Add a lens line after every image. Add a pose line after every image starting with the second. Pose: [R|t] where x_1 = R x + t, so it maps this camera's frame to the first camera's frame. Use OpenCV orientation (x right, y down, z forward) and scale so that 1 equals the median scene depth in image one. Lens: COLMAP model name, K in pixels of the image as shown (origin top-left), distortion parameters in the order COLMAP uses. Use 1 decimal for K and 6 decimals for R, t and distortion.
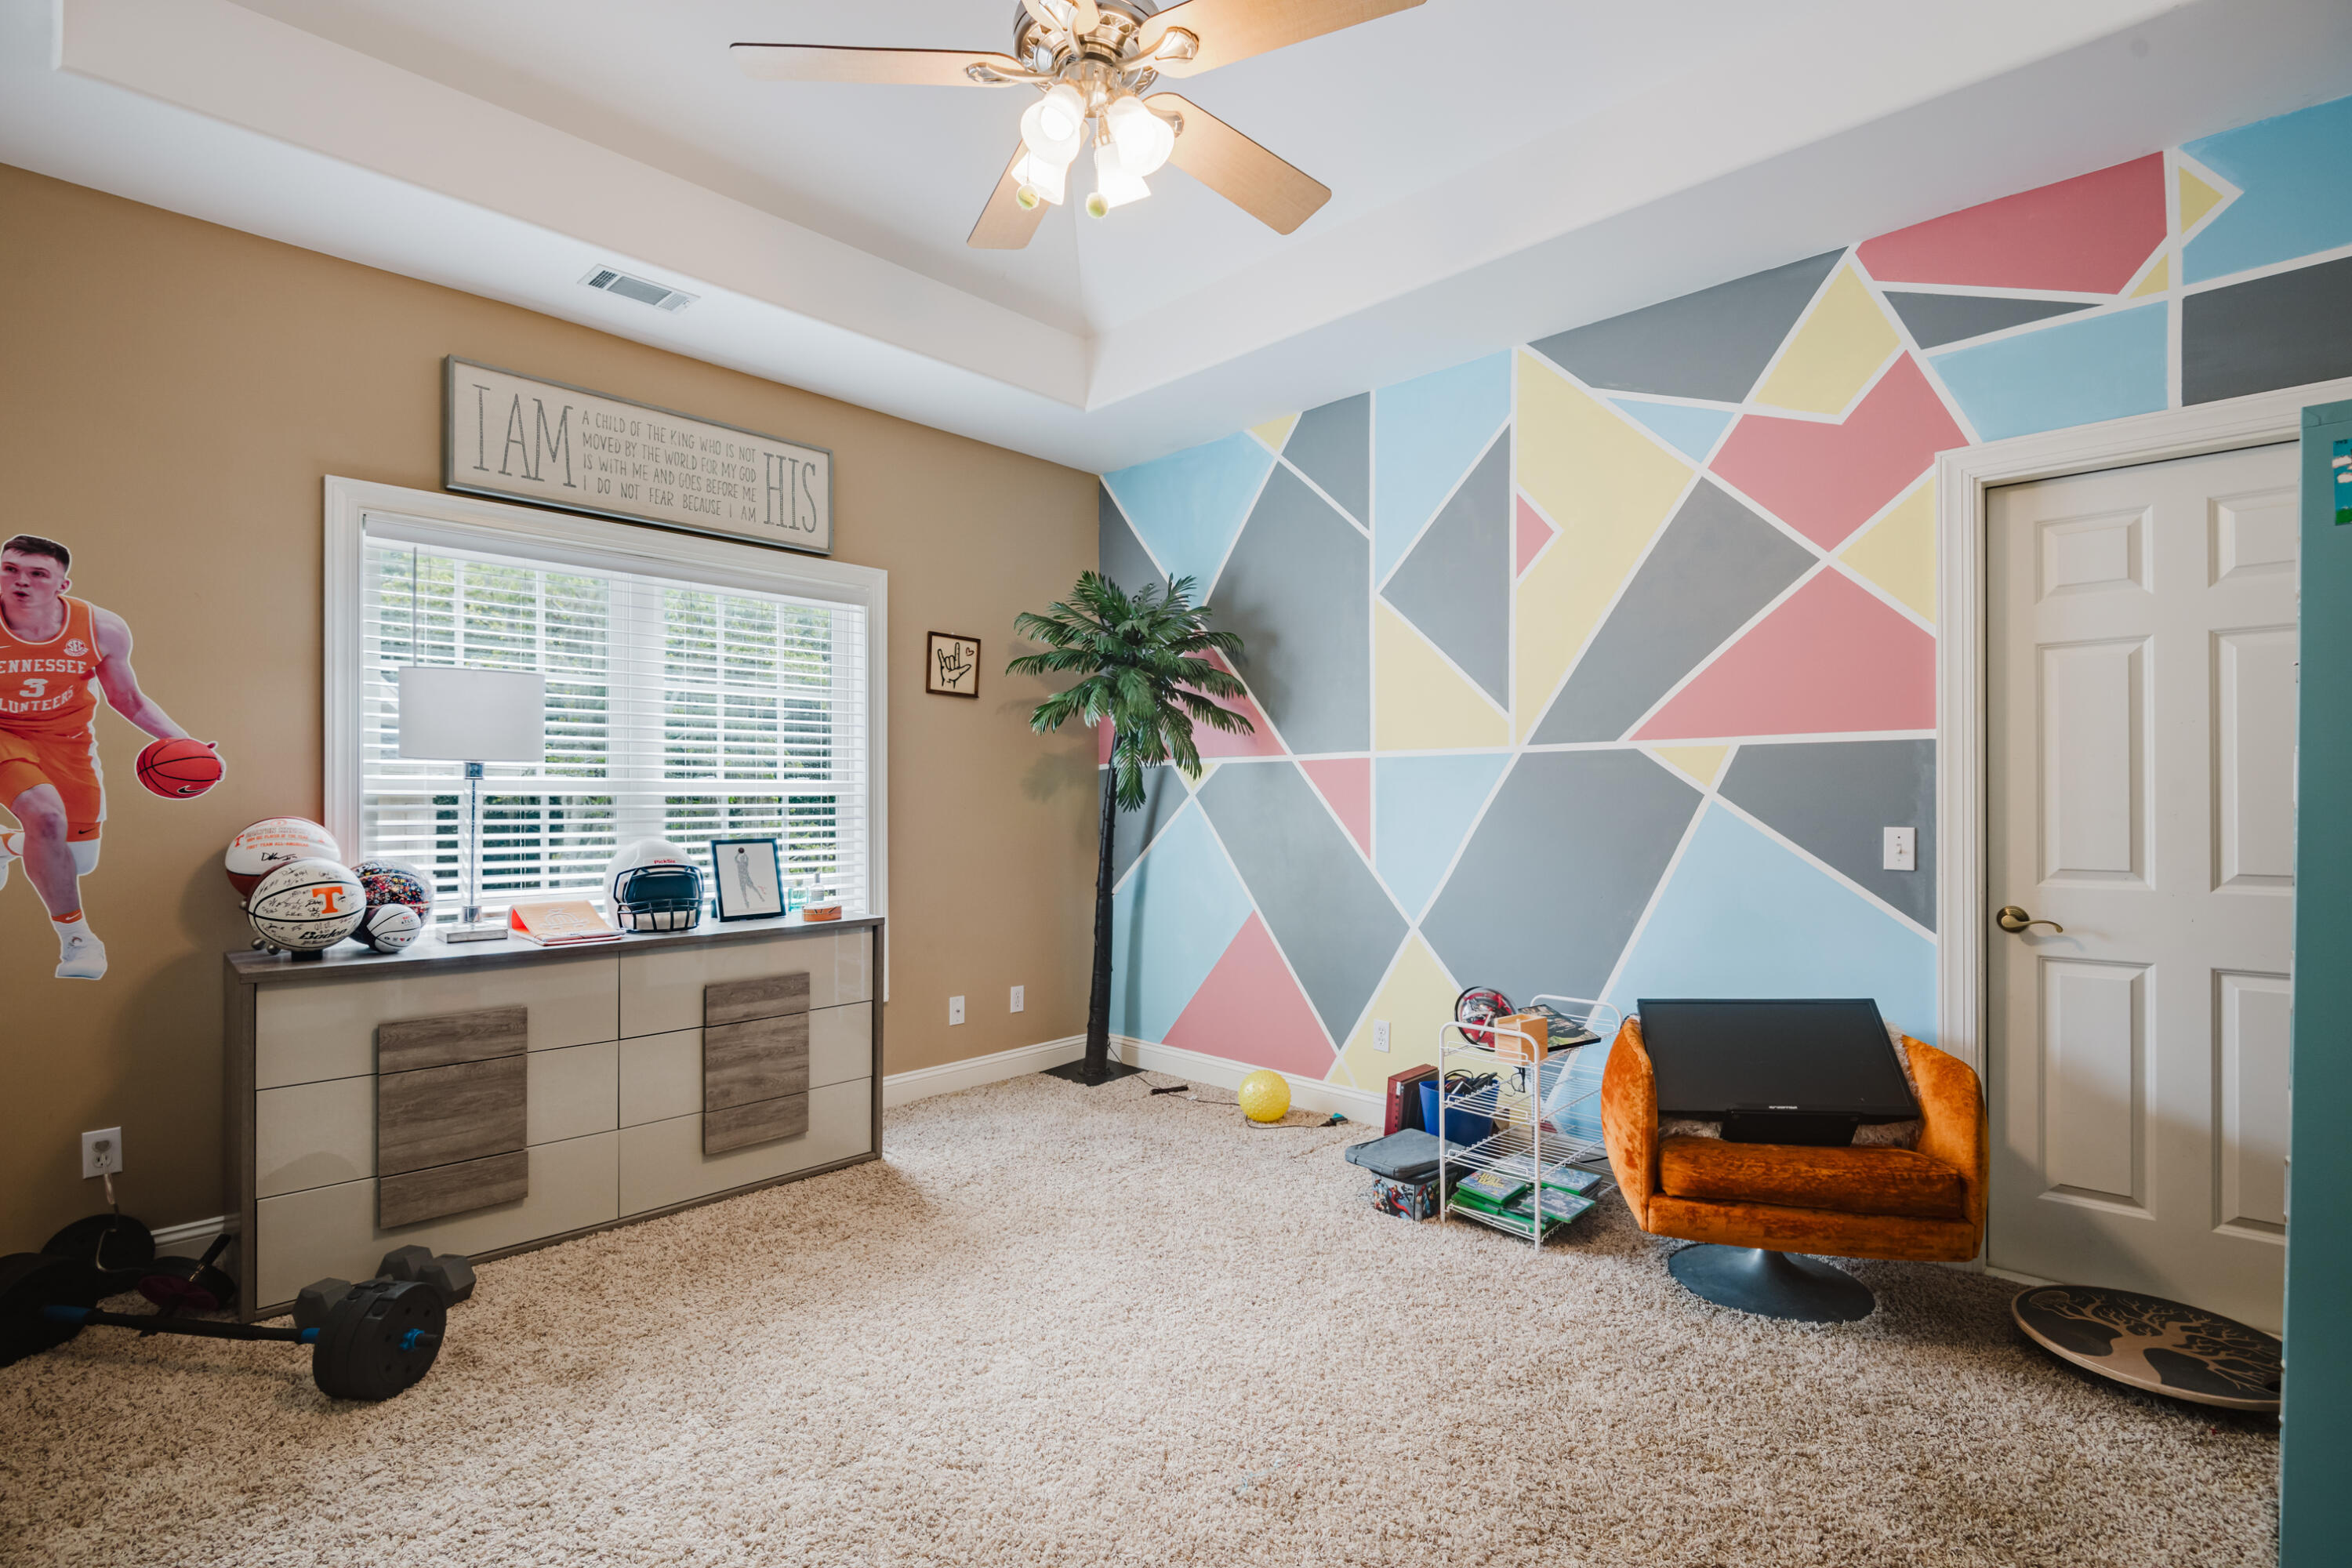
lens RADIAL K [[1087.0, 0, 1188.2], [0, 1087.0, 795.5], [0, 0, 1]] dist [0.003538, -0.006250]
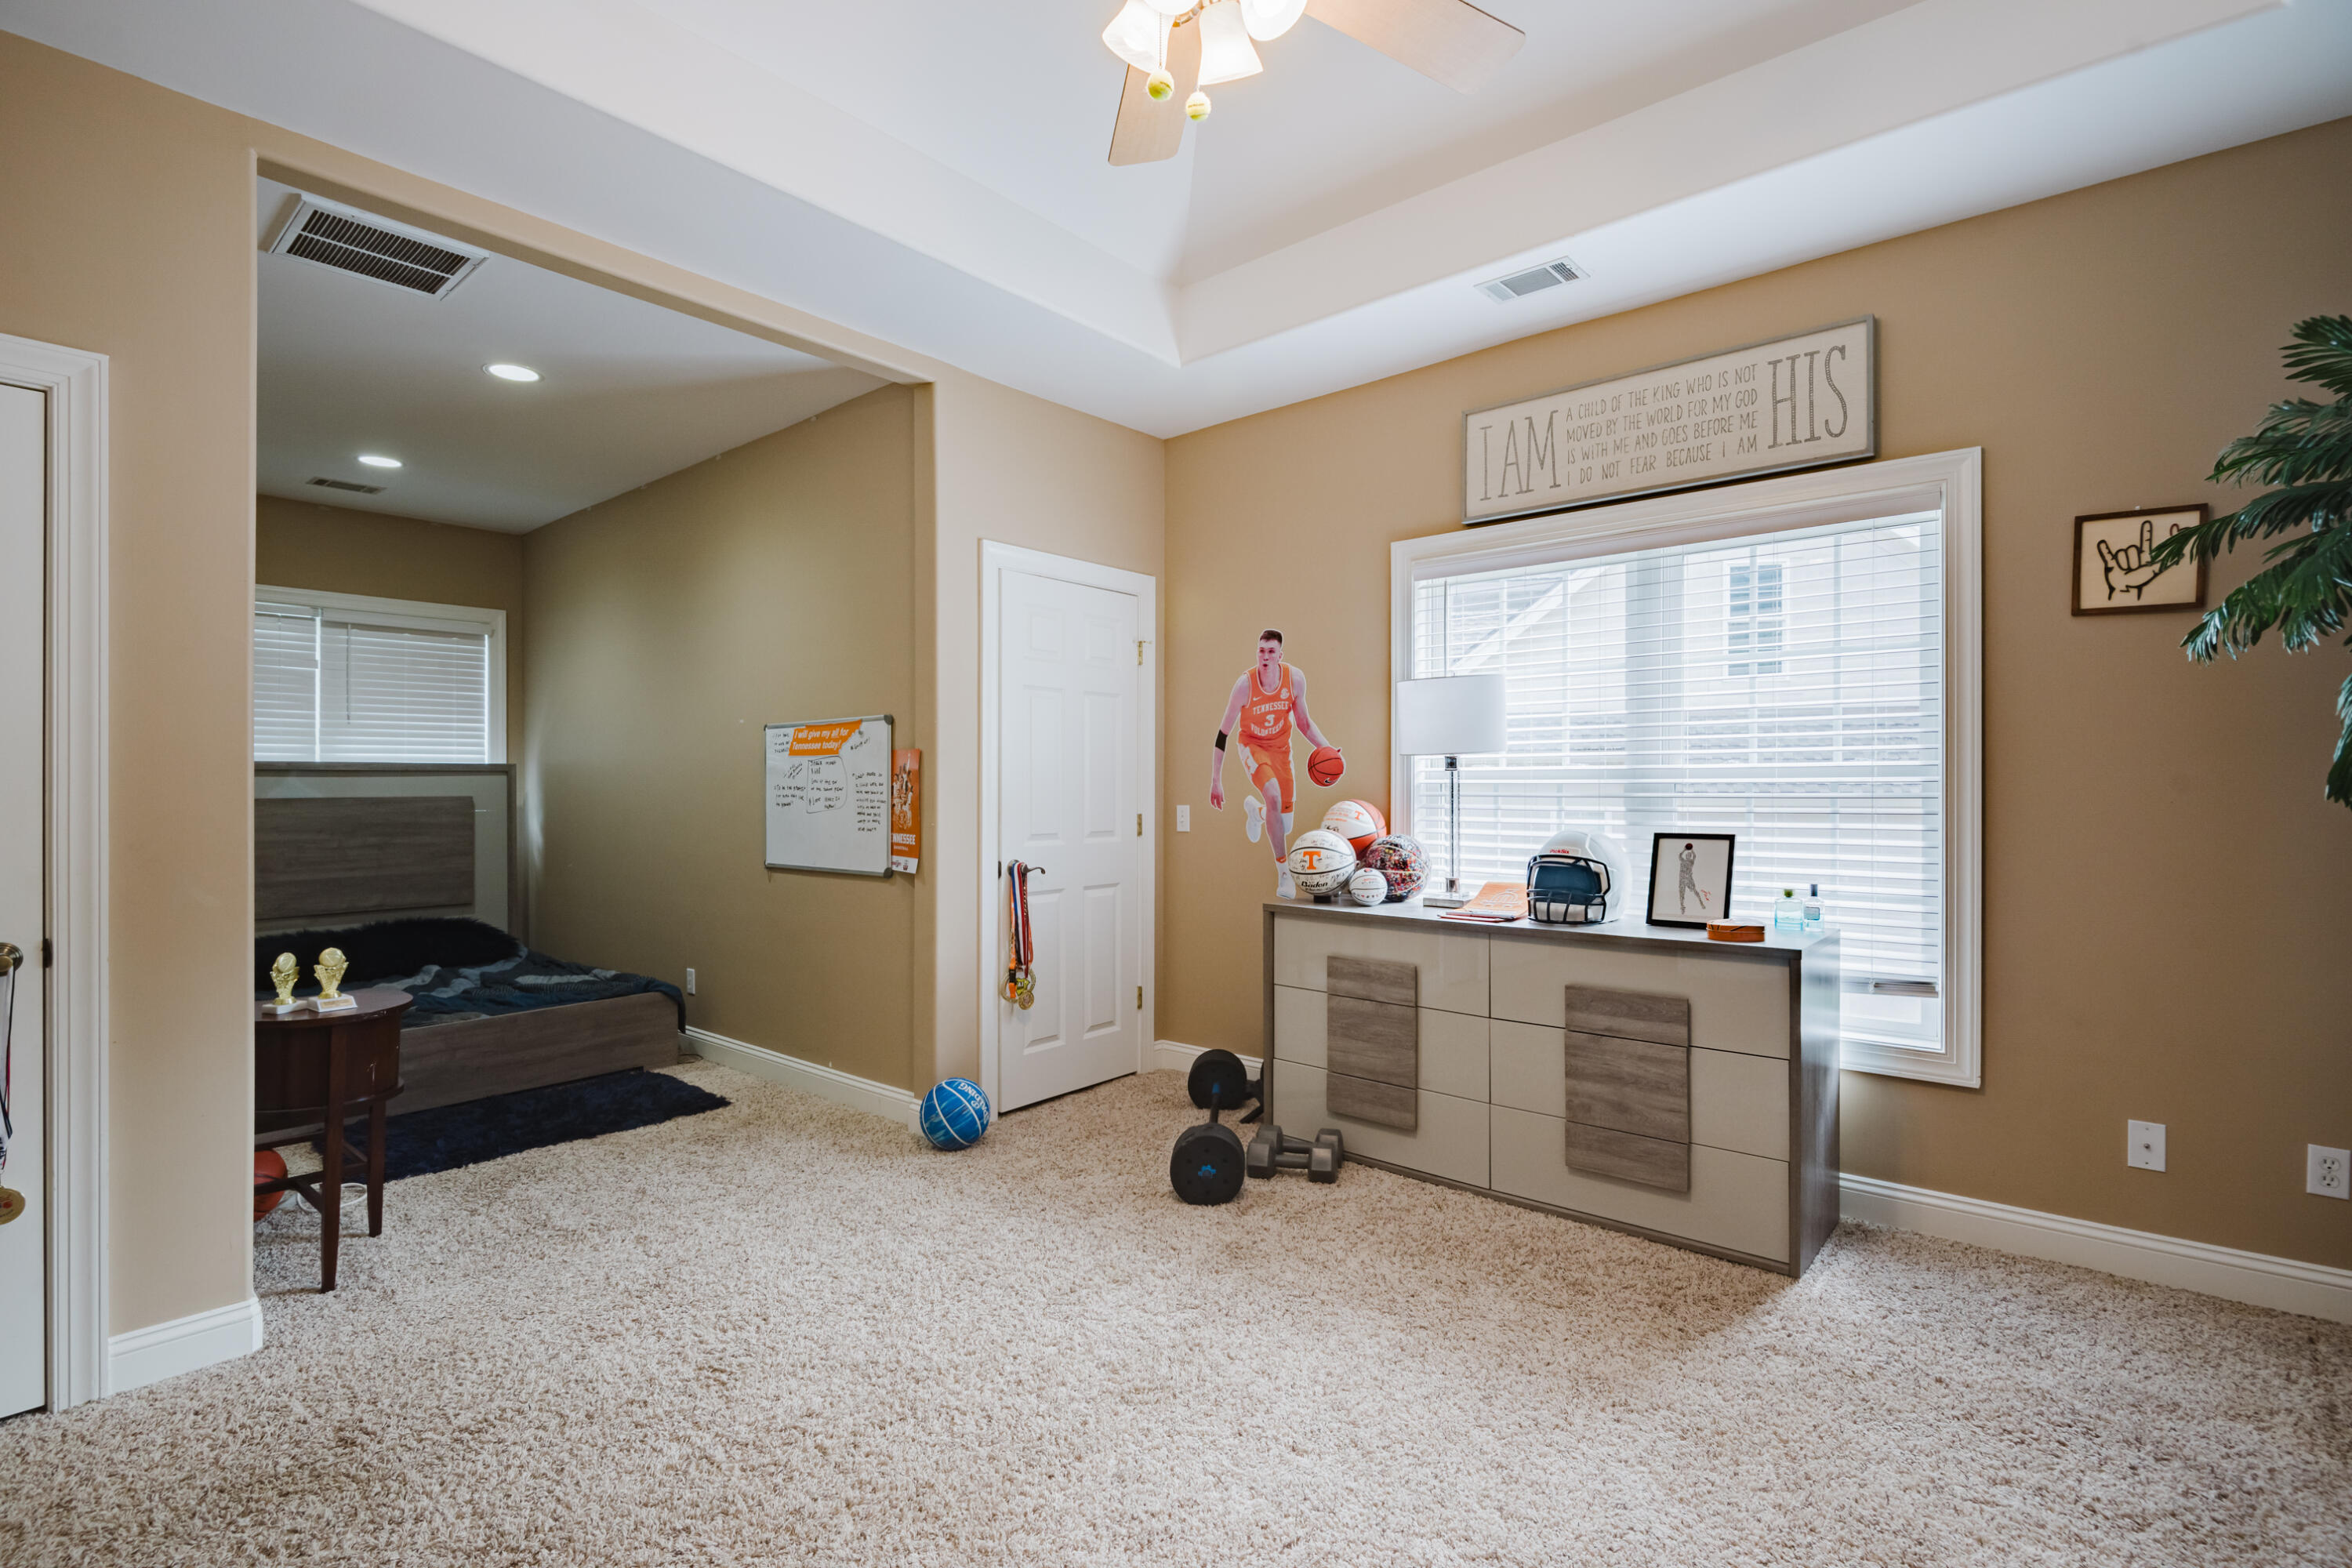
lens RADIAL K [[1087.0, 0, 1188.2], [0, 1087.0, 786.1], [0, 0, 1]] dist [0.003538, -0.006250]
pose [[0.057287, -0.001281, -0.998357, 0.498555], [0.003306, 0.999994, -0.001094, 0.002610], [0.998352, -0.003238, 0.057291, 0.648909]]
